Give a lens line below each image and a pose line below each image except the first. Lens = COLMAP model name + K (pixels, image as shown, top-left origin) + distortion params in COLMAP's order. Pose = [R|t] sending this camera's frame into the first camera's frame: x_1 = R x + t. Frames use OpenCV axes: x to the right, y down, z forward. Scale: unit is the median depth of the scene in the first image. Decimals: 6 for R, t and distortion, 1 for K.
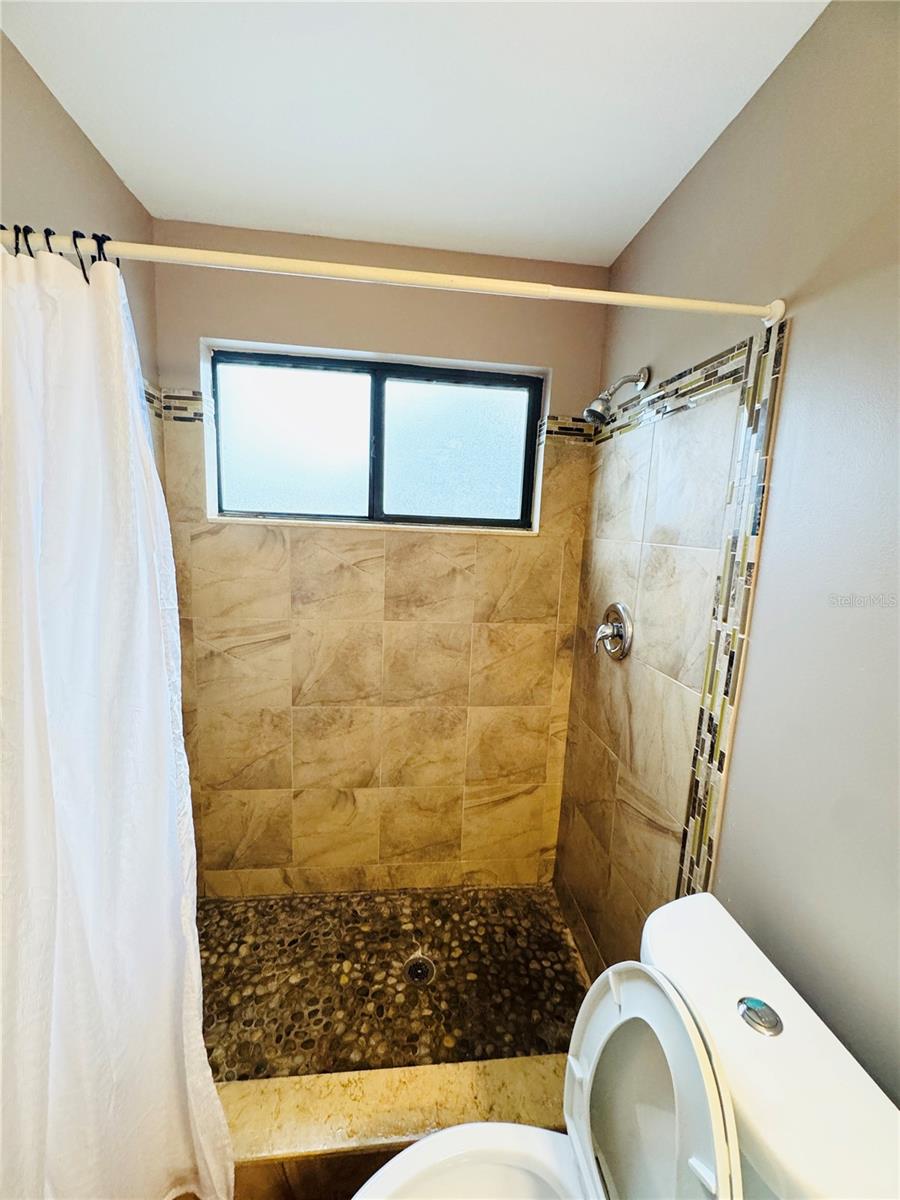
lens RADIAL K [[478.9, 0, 452.3], [0, 478.9, 598.9], [0, 0, 1]] dist [-0.002910, 0.000337]
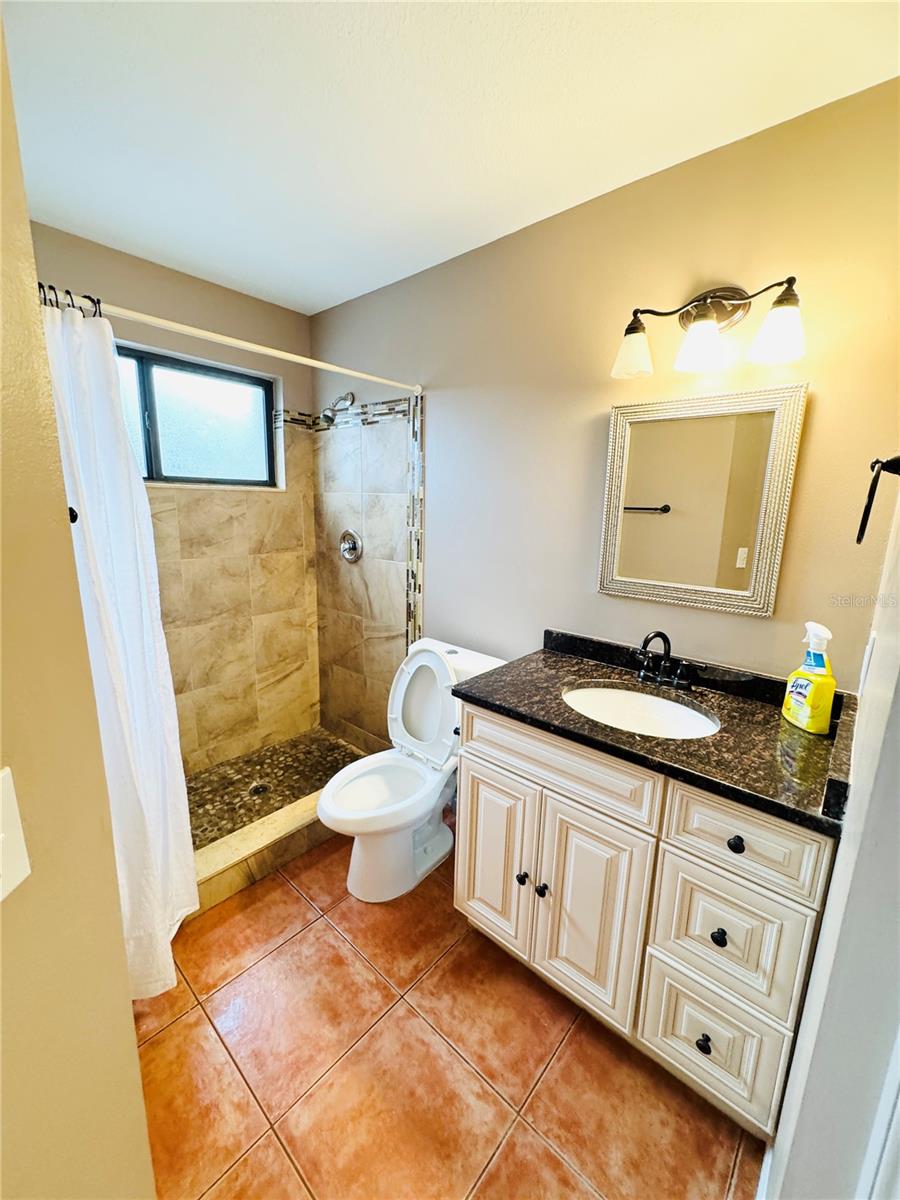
lens RADIAL K [[478.9, 0, 452.3], [0, 478.9, 598.9], [0, 0, 1]] dist [-0.002910, 0.000337]
pose [[0.735654, -0.158467, 0.658560, -0.472420], [0.111509, 0.987317, 0.113012, 0.086554], [-0.668116, -0.009702, 0.743994, -0.451397]]
